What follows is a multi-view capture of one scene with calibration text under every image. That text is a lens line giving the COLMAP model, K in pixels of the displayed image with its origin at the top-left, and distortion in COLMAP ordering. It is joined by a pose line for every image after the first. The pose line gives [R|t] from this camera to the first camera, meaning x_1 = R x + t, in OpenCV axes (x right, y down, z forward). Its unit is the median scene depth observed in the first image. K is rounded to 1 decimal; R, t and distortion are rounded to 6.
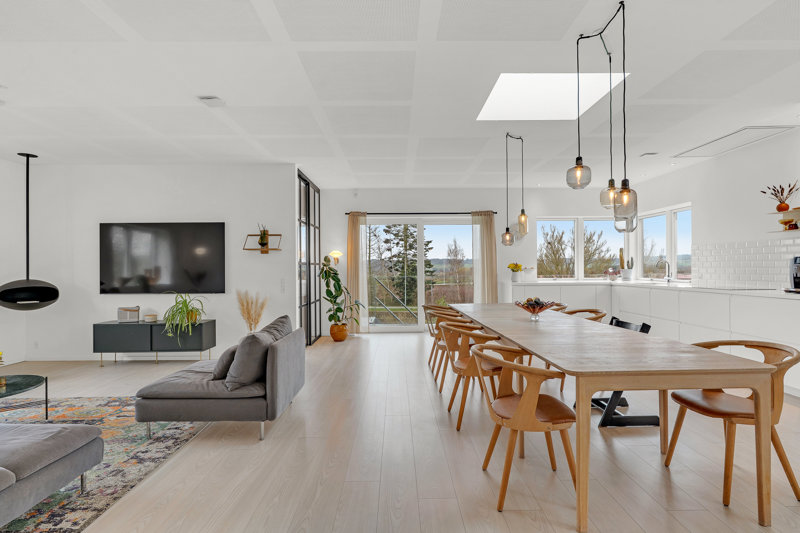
lens RADIAL K [[415.2, 0, 398.3], [0, 415.2, 267.6], [0, 0, 1]] dist [-0.002059, 0.002339]
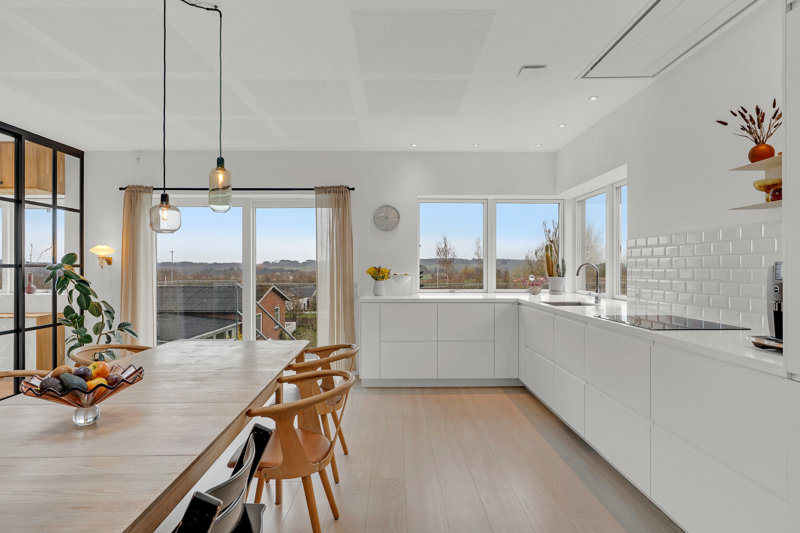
lens RADIAL K [[445.8, 0, 403.7], [0, 445.8, 267.3], [0, 0, 1]] dist [-0.005152, -0.001789]
pose [[0.999964, 0.008105, -0.002564, 0.319080], [-0.008105, 0.999967, -0.000033, -0.010179], [0.002564, 0.000054, 0.999997, 0.304783]]
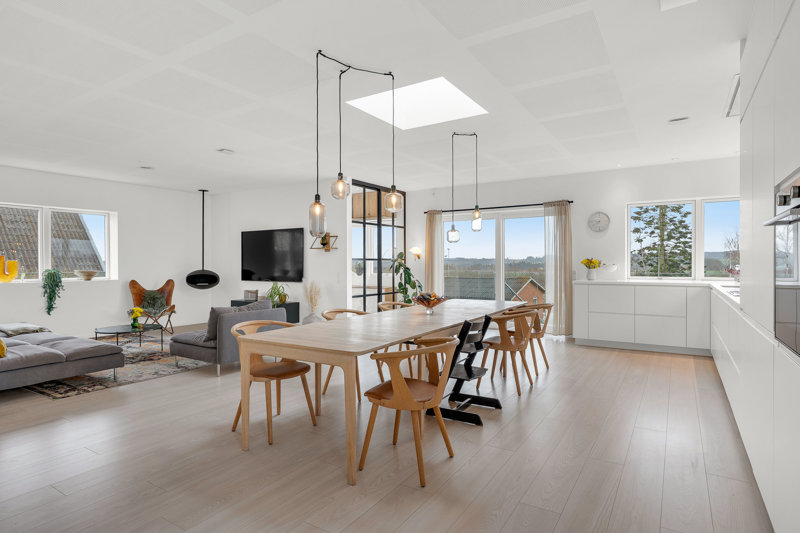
lens RADIAL K [[445.8, 0, 403.4], [0, 445.8, 267.9], [0, 0, 1]] dist [-0.005152, -0.001789]
pose [[0.835261, 0.010827, -0.549748, 0.461524], [-0.003218, 0.999885, 0.014803, -0.003971], [0.549845, -0.010596, 0.835200, 0.006463]]
